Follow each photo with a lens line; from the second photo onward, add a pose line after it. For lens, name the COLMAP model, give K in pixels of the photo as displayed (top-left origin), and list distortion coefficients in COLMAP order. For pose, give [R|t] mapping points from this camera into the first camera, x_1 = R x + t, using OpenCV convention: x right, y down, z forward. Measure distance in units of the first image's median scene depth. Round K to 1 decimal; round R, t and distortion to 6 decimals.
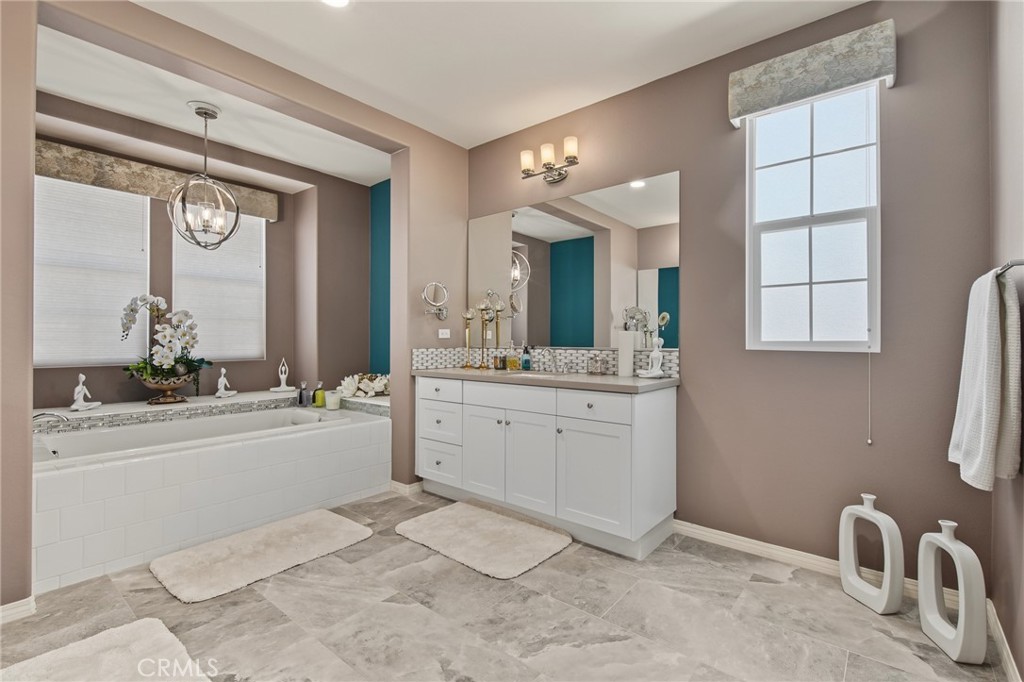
lens RADIAL K [[460.3, 0, 517.0], [0, 460.3, 336.8], [0, 0, 1]] dist [0.006496, -0.003008]
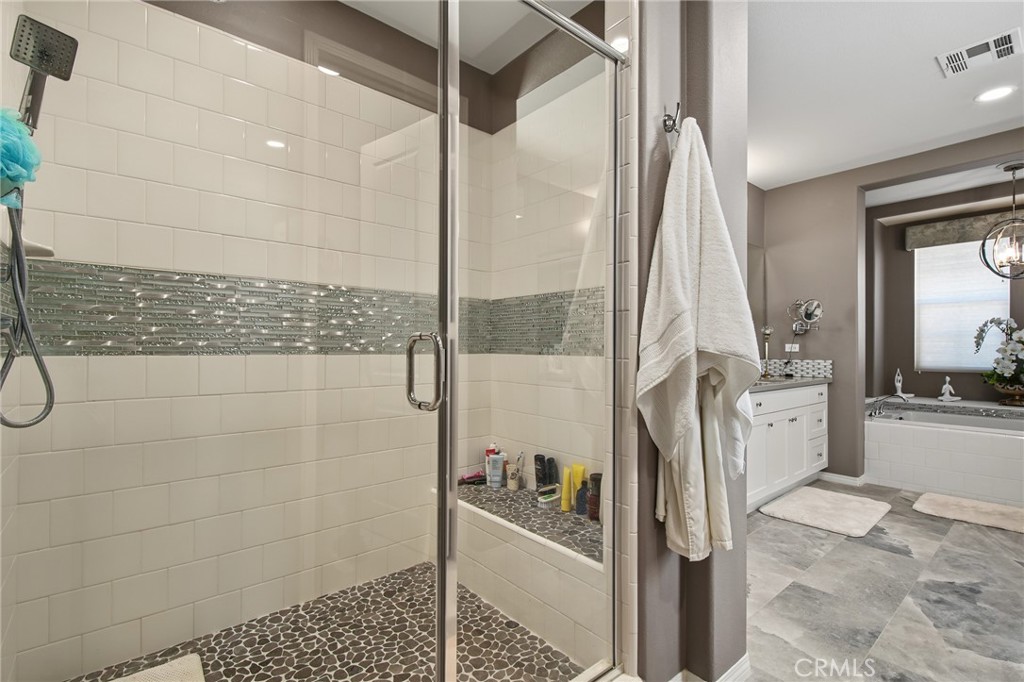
lens RADIAL K [[460.3, 0, 522.2], [0, 460.3, 346.3], [0, 0, 1]] dist [0.006496, -0.003008]
pose [[-0.173818, -0.009609, -0.984731, 0.941355], [0.004234, 0.999936, -0.010504, -0.006511], [0.984769, -0.005995, -0.173766, -0.086328]]
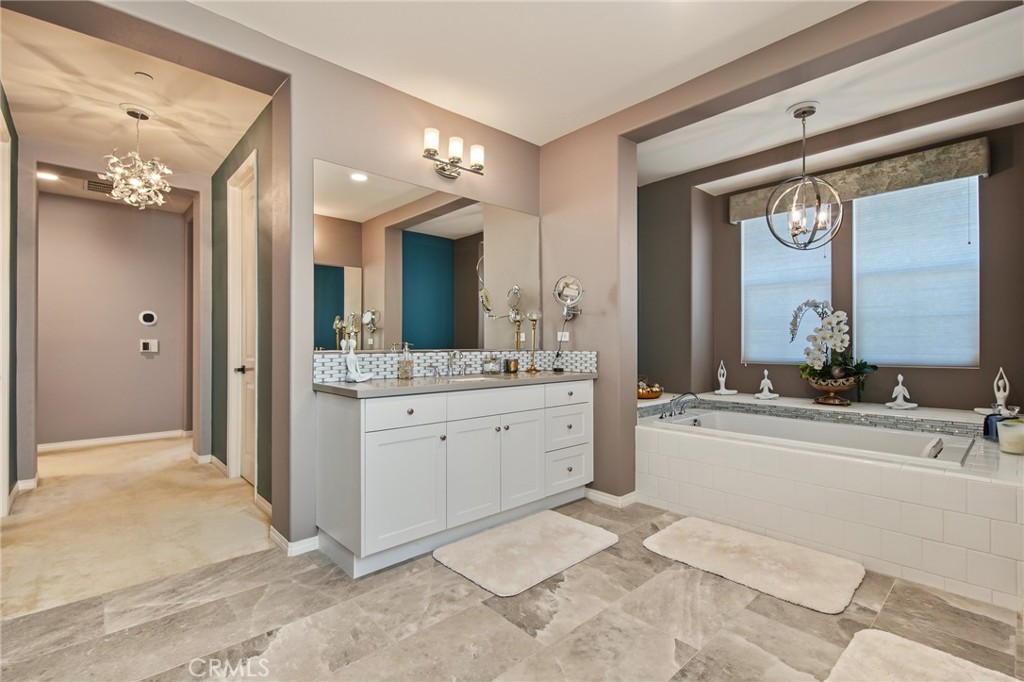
lens RADIAL K [[460.3, 0, 508.9], [0, 460.3, 340.3], [0, 0, 1]] dist [0.006496, -0.003008]
pose [[-0.139975, -0.006073, -0.990136, 0.491054], [0.008554, 0.999936, -0.007343, 0.006514], [0.990118, -0.009498, -0.139914, 0.638272]]
